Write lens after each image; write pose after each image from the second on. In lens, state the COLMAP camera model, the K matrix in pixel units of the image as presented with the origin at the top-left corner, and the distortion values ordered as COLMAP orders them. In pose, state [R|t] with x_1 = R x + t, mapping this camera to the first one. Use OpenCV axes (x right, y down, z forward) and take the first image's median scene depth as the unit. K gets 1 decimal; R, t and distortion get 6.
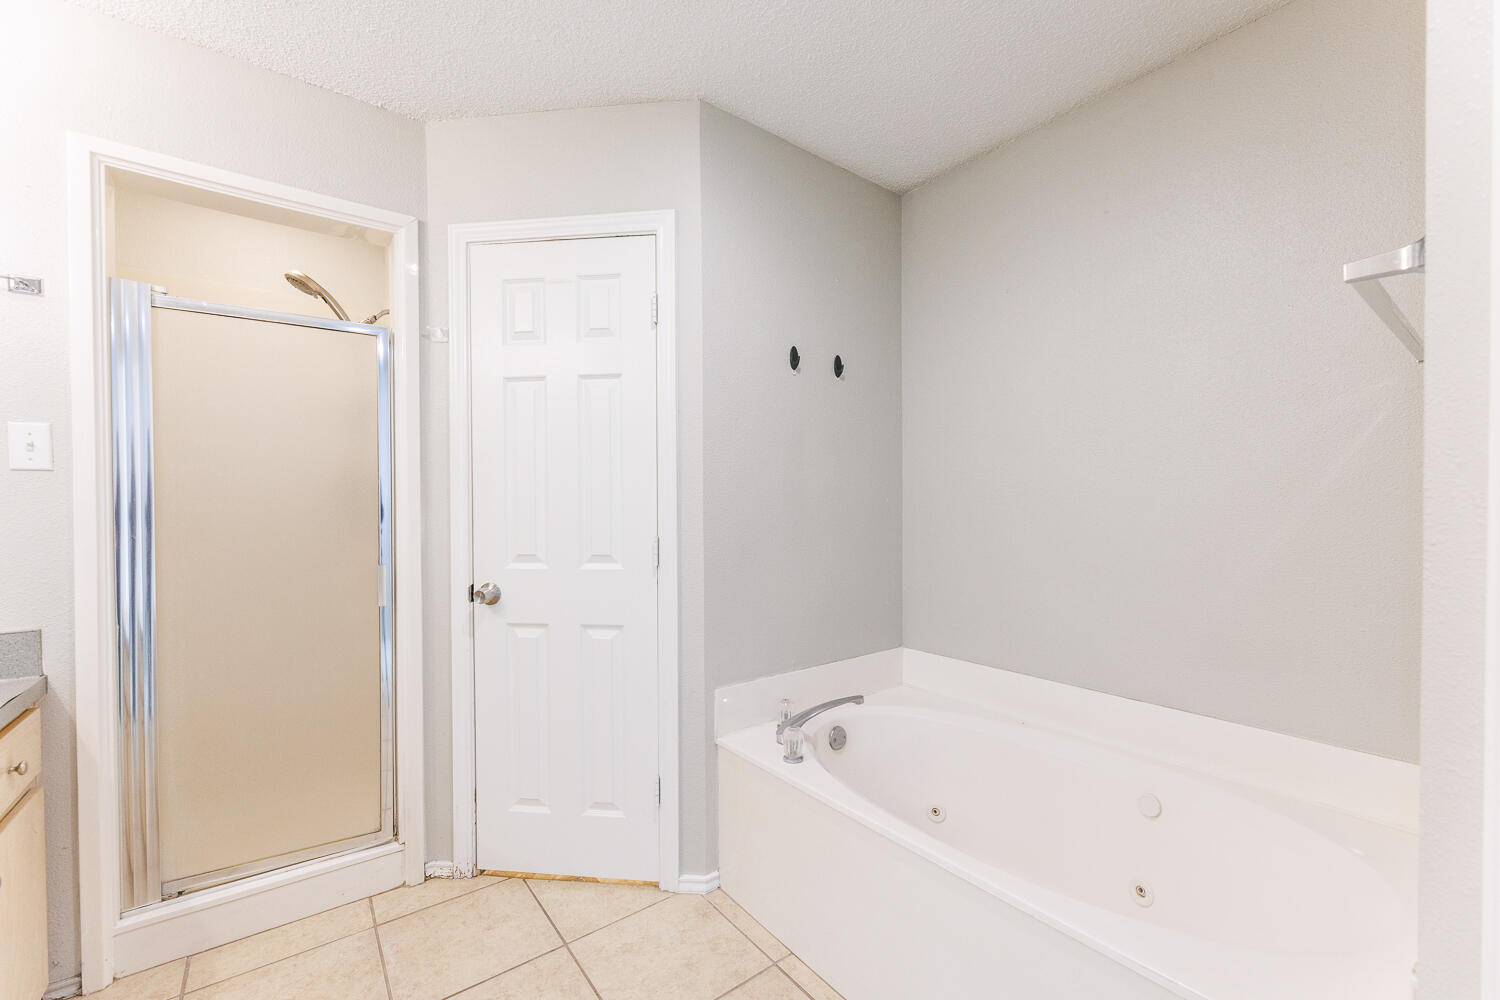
lens RADIAL K [[604.7, 0, 756.4], [0, 604.7, 515.1], [0, 0, 1]] dist [-0.001829, 0.000604]
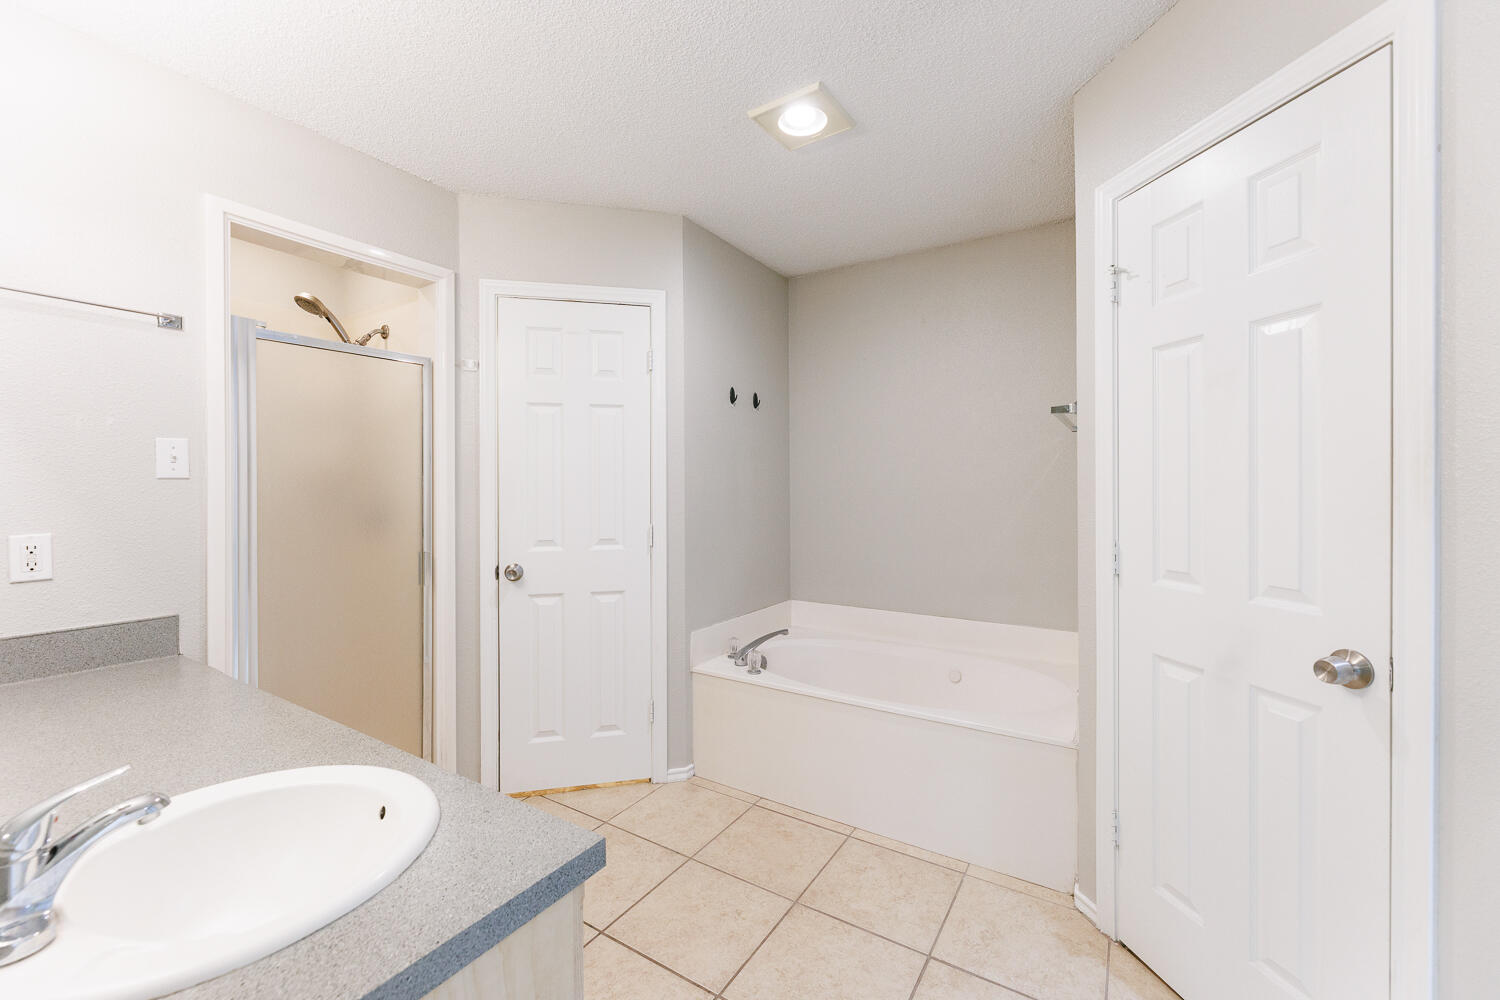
lens RADIAL K [[604.7, 0, 744.0], [0, 604.7, 489.7], [0, 0, 1]] dist [-0.001829, 0.000604]
pose [[0.942114, -0.001583, 0.335288, -0.419709], [0.006408, 0.999891, -0.013285, -0.023155], [-0.335231, 0.014664, 0.942022, -0.363059]]
